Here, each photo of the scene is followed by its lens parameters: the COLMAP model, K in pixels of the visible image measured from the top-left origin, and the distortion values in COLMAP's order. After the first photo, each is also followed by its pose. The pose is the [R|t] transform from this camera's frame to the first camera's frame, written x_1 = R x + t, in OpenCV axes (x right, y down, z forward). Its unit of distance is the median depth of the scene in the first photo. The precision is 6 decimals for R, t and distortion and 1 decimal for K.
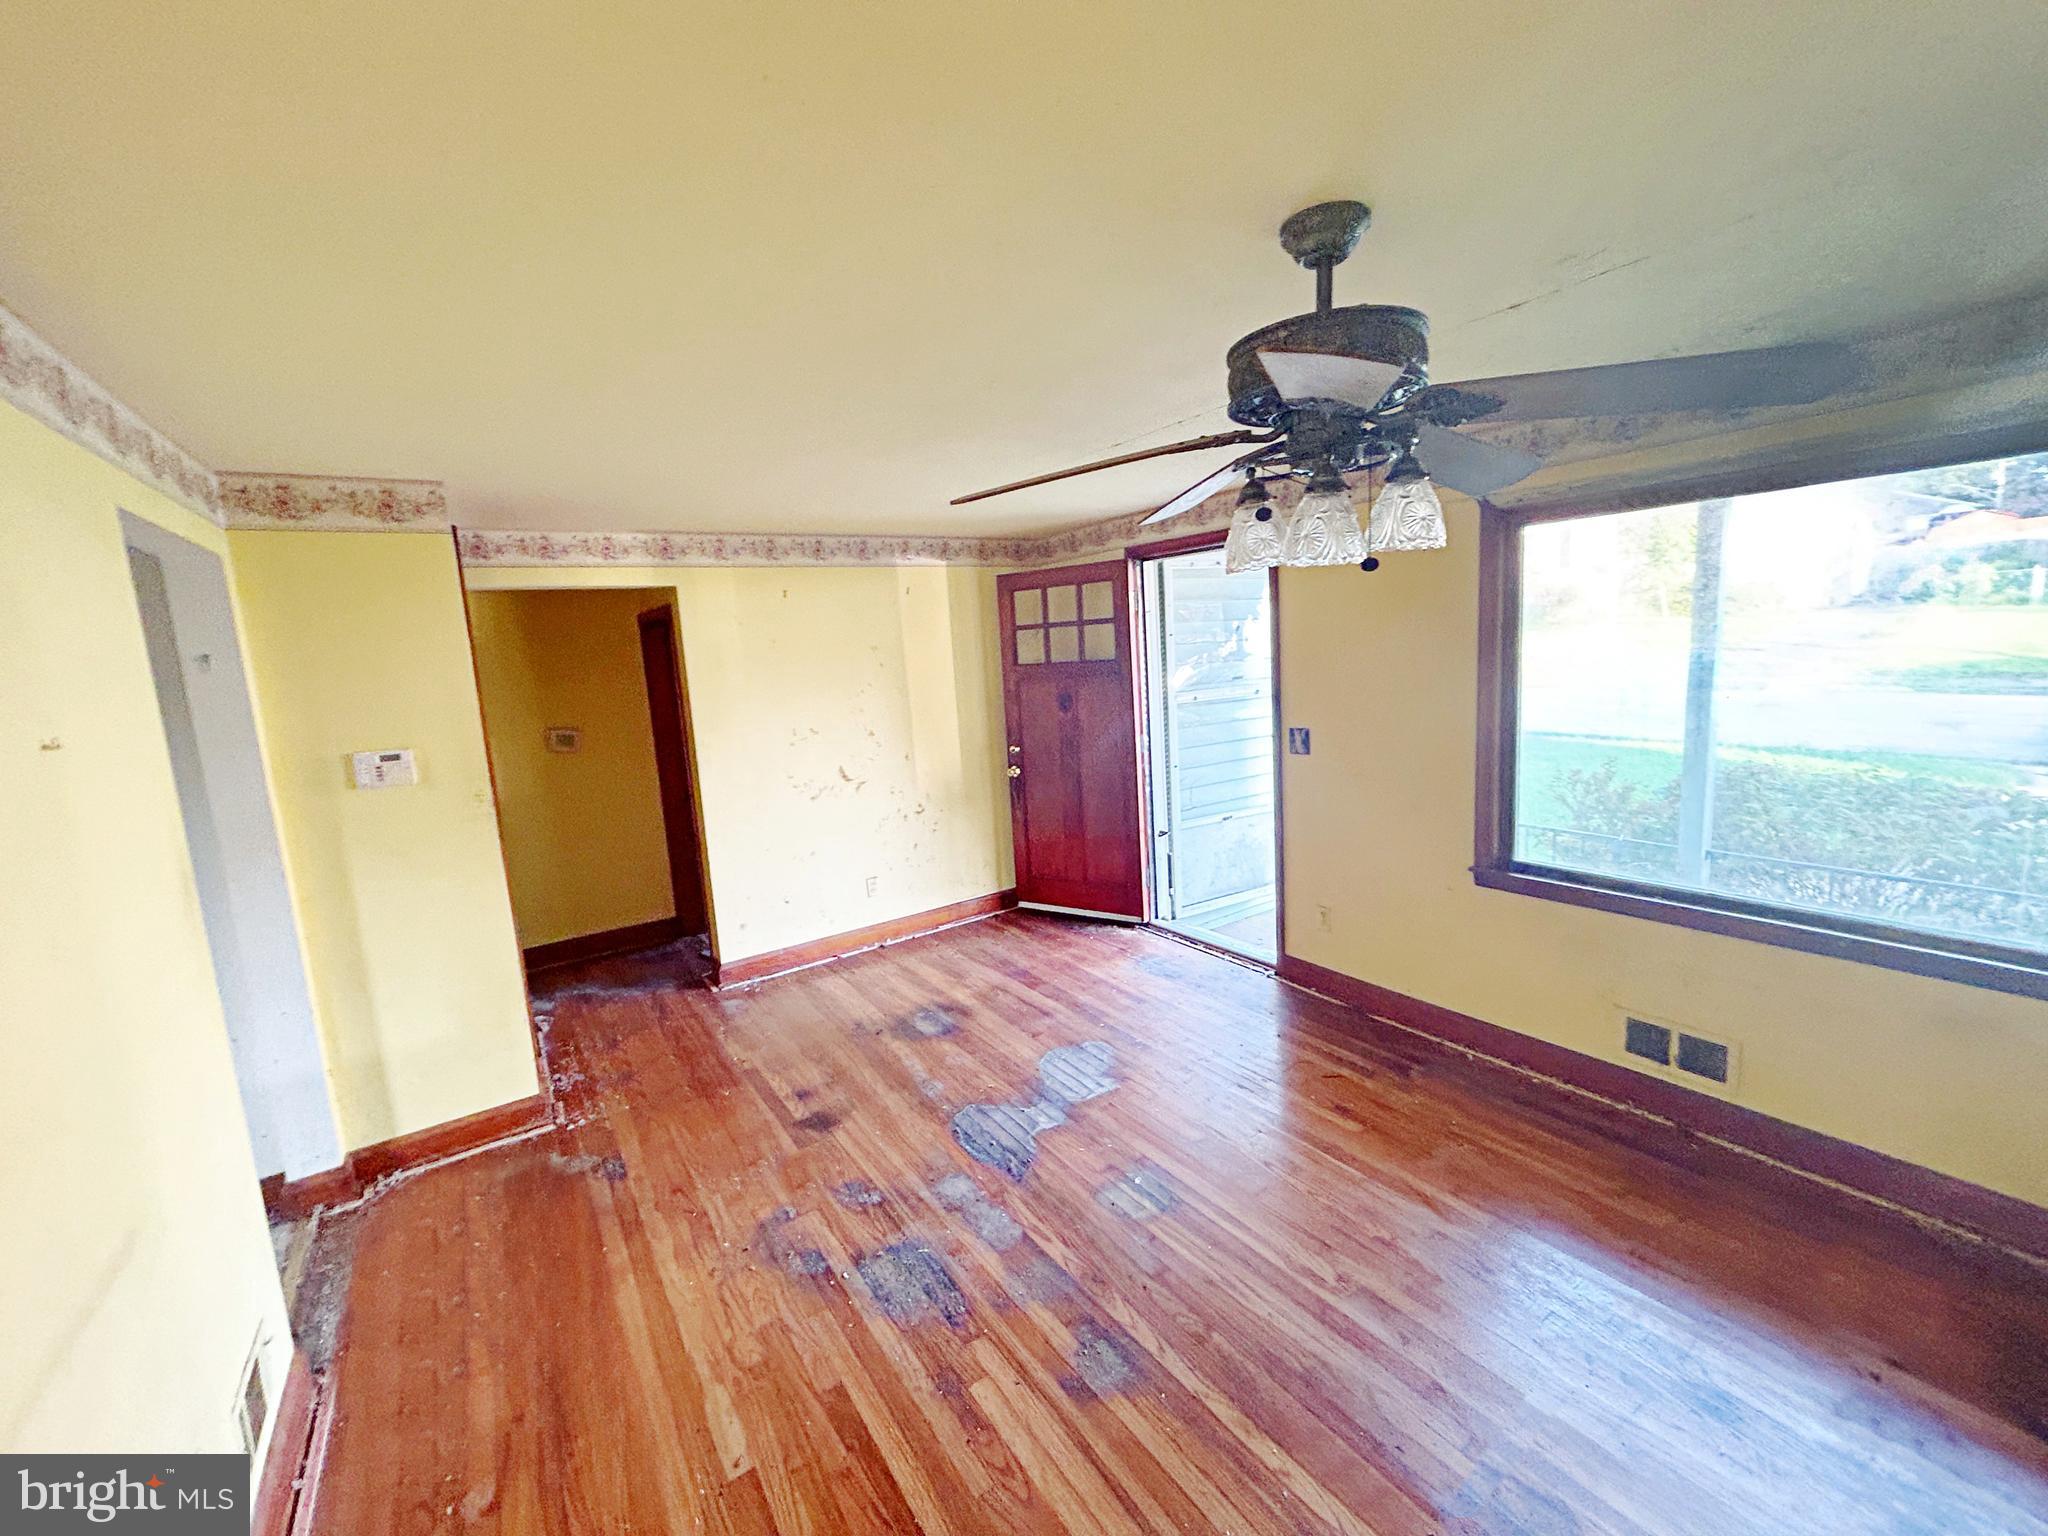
lens RADIAL K [[830.0, 0, 1024.6], [0, 830.0, 766.9], [0, 0, 1]] dist [0.001219, -0.000032]
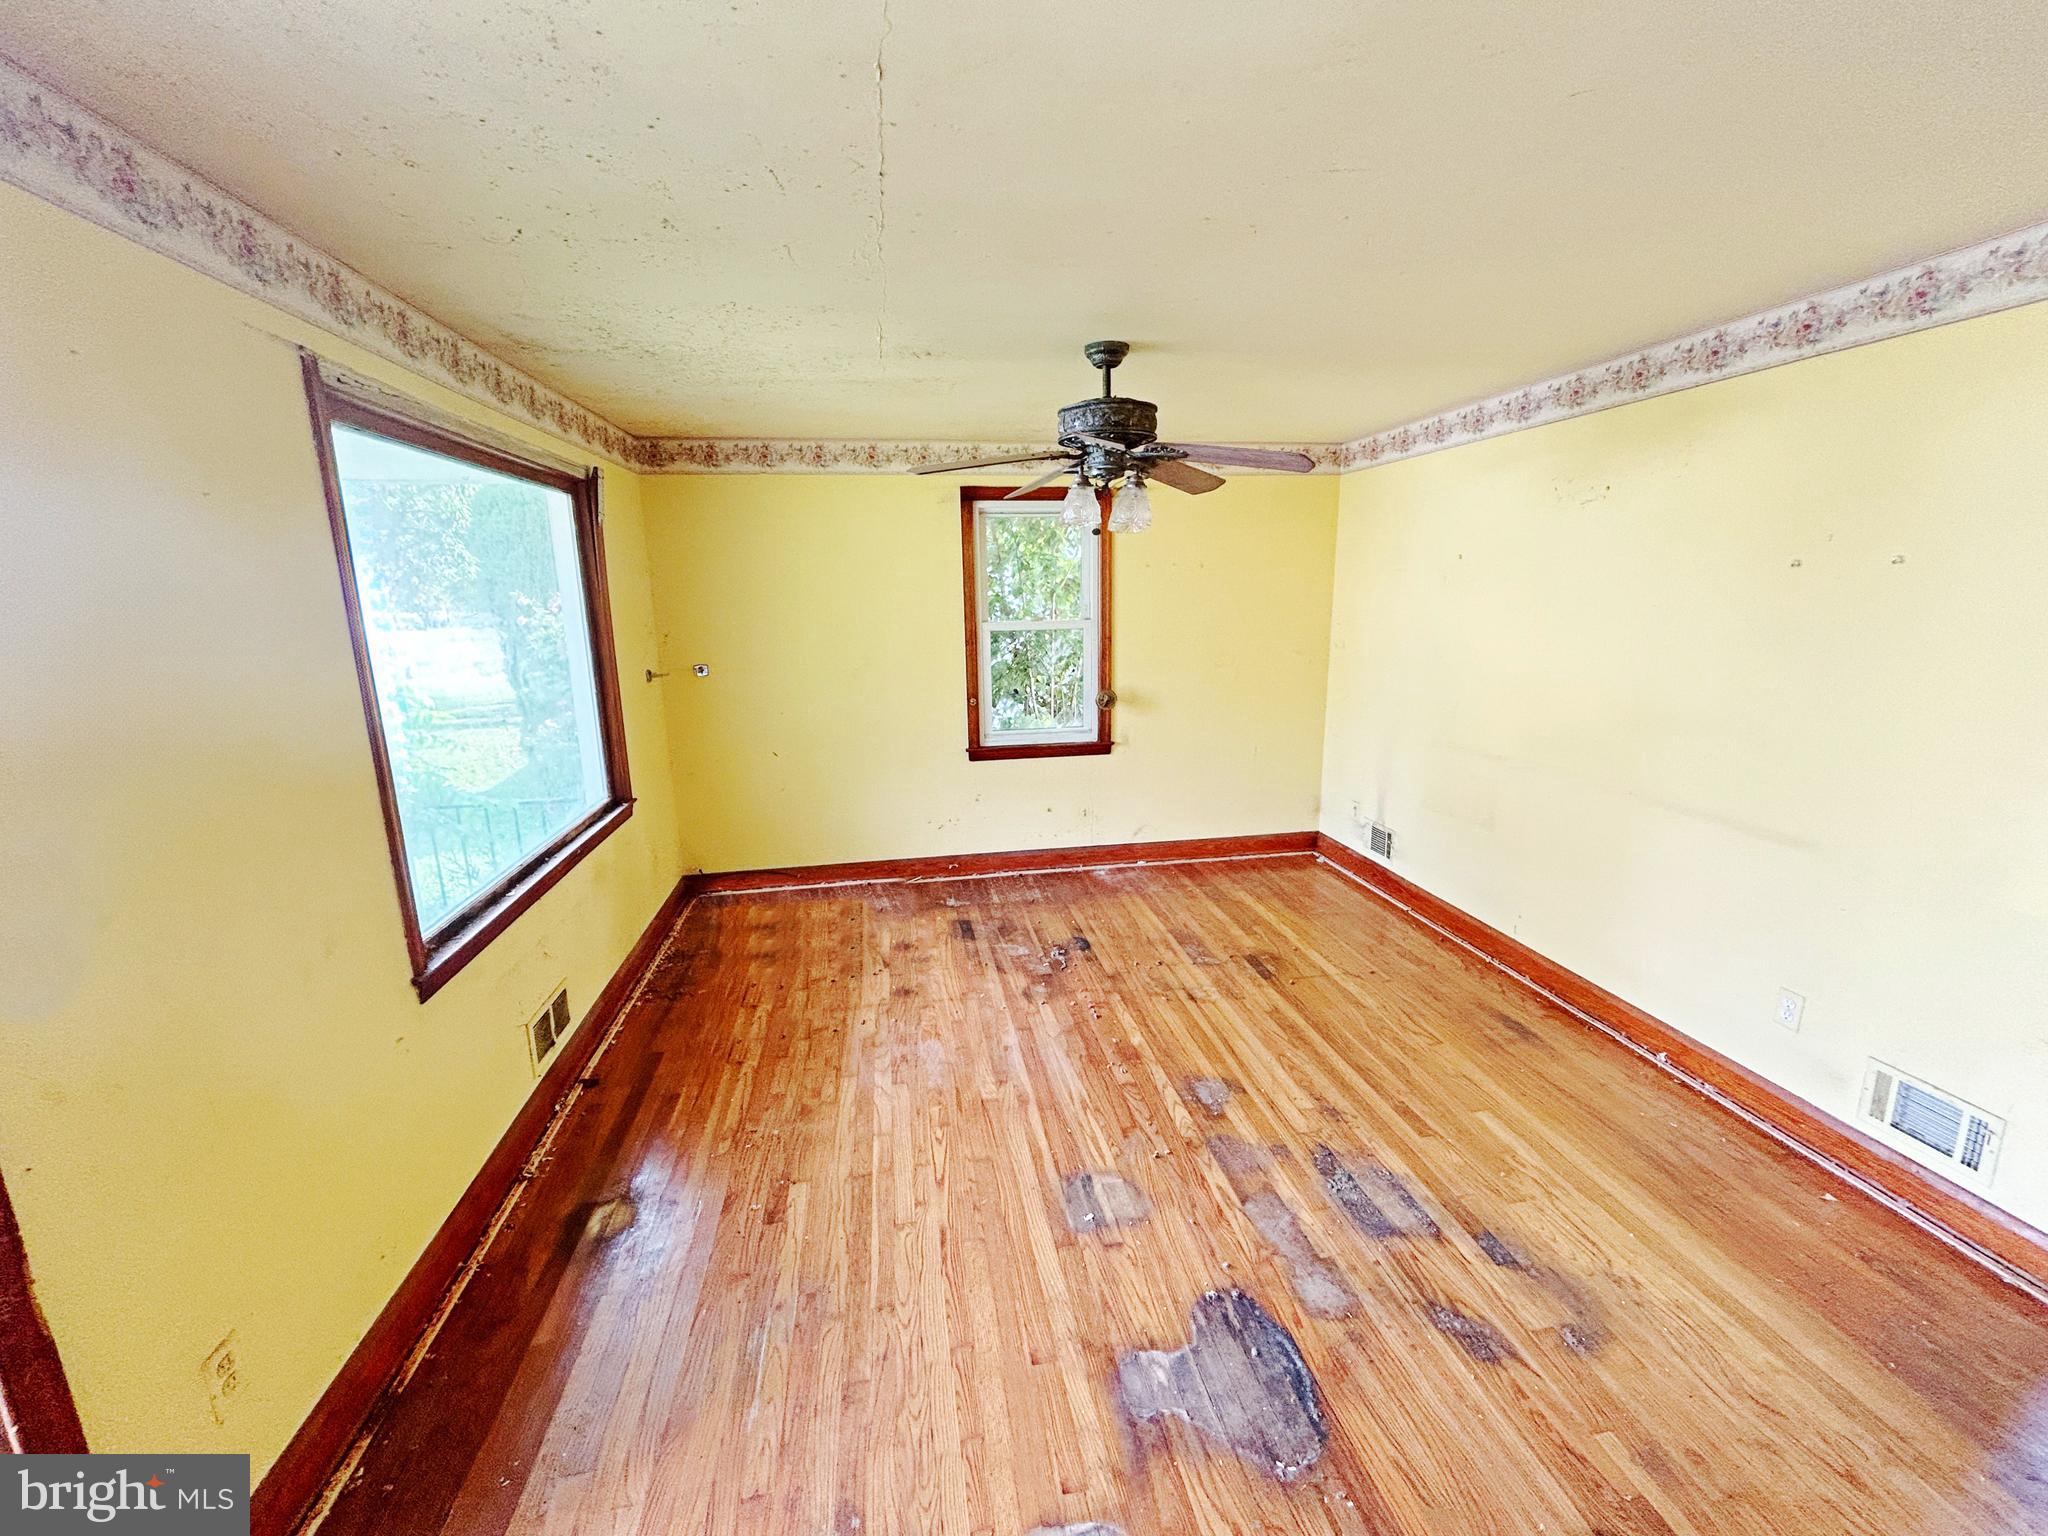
lens RADIAL K [[830.0, 0, 1029.7], [0, 830.0, 766.9], [0, 0, 1]] dist [0.001219, -0.000032]
pose [[-0.906741, -0.007135, 0.421629, -0.181291], [0.135469, 0.941929, 0.307275, -0.216286], [-0.399337, 0.335736, -0.853119, 1.835152]]
